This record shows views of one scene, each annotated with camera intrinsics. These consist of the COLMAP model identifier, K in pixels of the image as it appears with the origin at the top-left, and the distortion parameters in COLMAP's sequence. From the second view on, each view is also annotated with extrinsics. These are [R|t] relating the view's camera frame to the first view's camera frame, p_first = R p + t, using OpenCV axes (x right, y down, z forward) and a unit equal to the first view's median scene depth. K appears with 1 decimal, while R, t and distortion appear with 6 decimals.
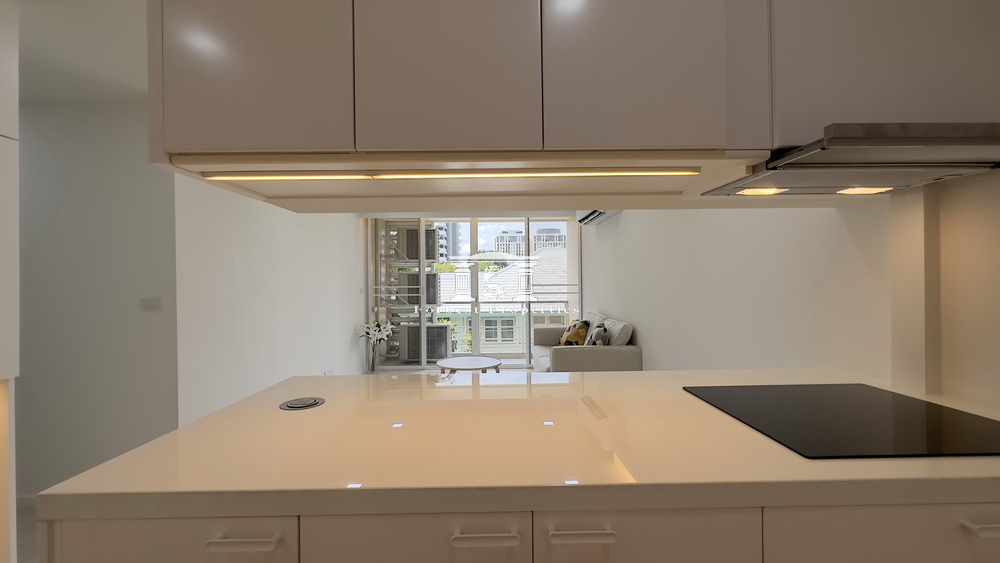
lens RADIAL K [[397.8, 0, 499.6], [0, 397.8, 280.3], [0, 0, 1]] dist [0.001092, 0.000145]
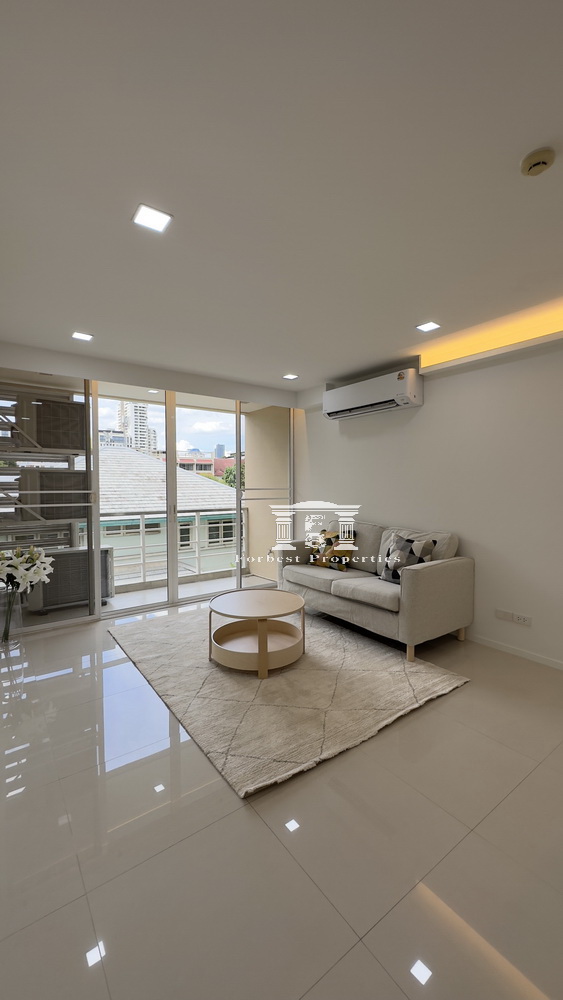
lens RADIAL K [[397.8, 0, 280.4], [0, 397.8, 504.6], [0, 0, 1]] dist [0.001092, 0.000145]
pose [[0.815511, -0.021038, 0.578358, -0.297083], [-0.007282, 0.998887, 0.046603, 0.004580], [-0.578695, -0.042217, 0.814451, 0.289664]]
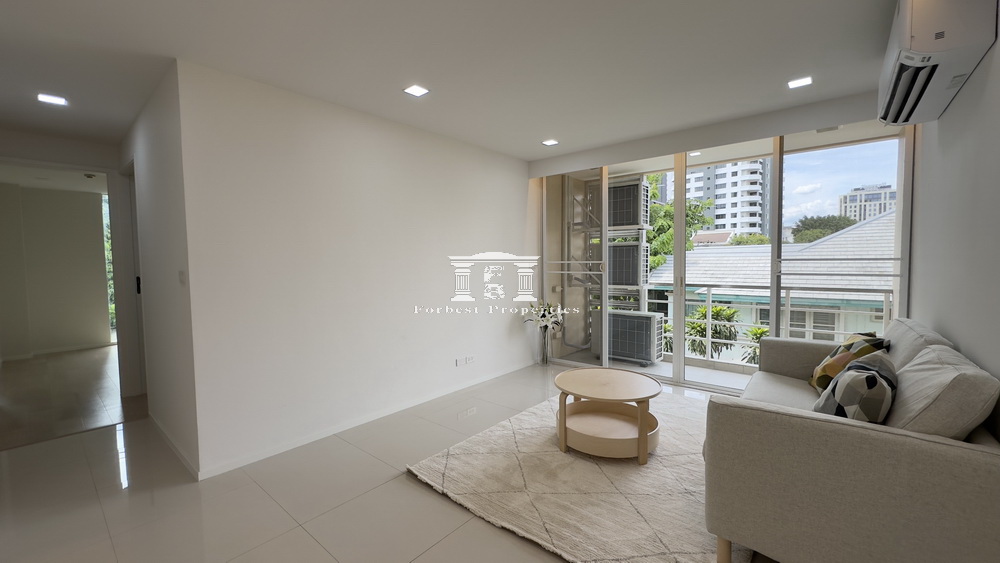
lens RADIAL K [[397.8, 0, 497.6], [0, 397.8, 285.5], [0, 0, 1]] dist [0.001092, 0.000145]
pose [[0.753666, 0.042109, -0.655908, 0.135521], [0.005984, 0.997465, 0.070913, 0.005533], [0.657231, -0.057370, 0.751503, 0.287643]]
